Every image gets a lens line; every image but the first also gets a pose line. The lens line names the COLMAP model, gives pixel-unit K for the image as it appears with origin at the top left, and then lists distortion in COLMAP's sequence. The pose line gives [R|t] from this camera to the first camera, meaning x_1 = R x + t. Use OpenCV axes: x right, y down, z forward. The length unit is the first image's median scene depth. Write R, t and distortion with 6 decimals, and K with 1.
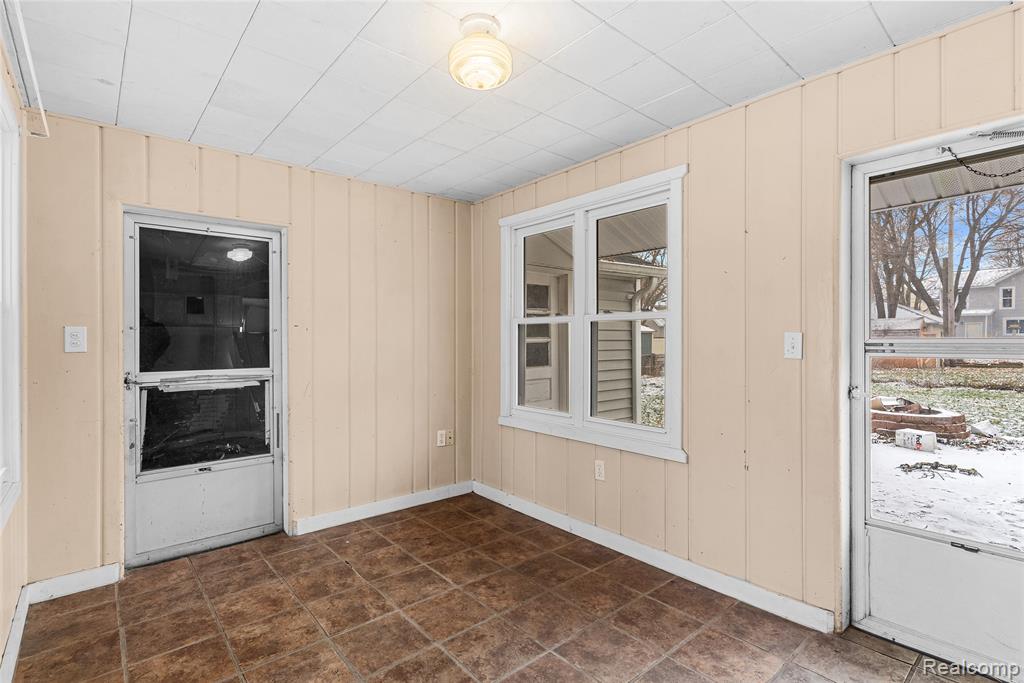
lens RADIAL K [[488.7, 0, 507.2], [0, 488.7, 344.0], [0, 0, 1]] dist [-0.004655, -0.001227]
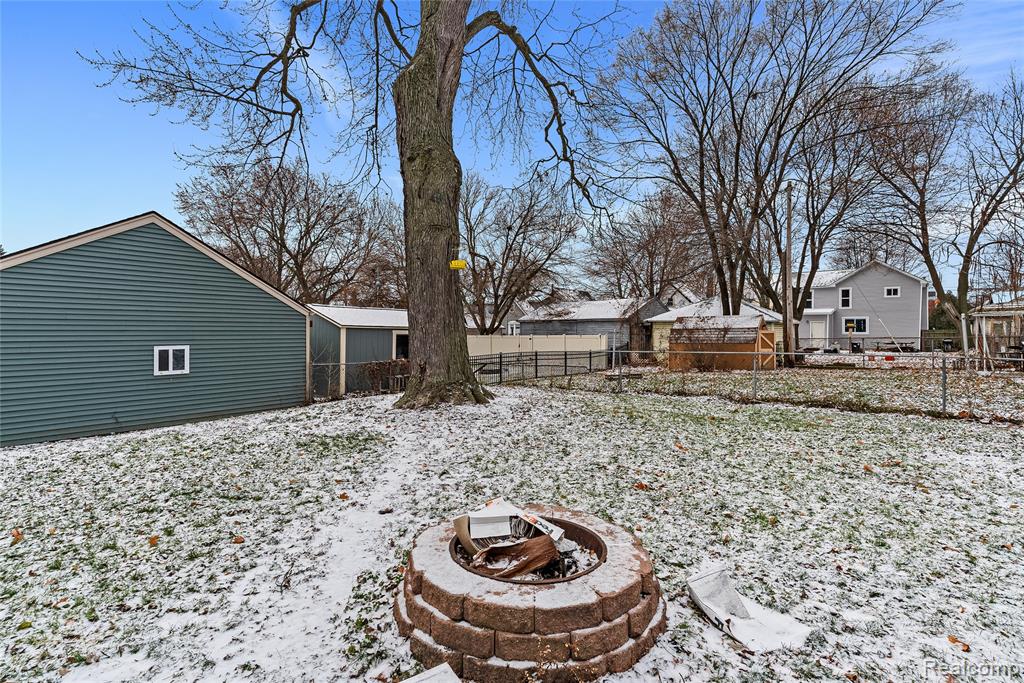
lens RADIAL K [[488.7, 0, 509.8], [0, 488.7, 334.5], [0, 0, 1]] dist [-0.004655, -0.001227]
pose [[0.981964, 0.005887, 0.188979, 0.168409], [-0.004558, 0.999962, -0.007463, -0.006516], [-0.189015, 0.006467, 0.981953, 0.145656]]
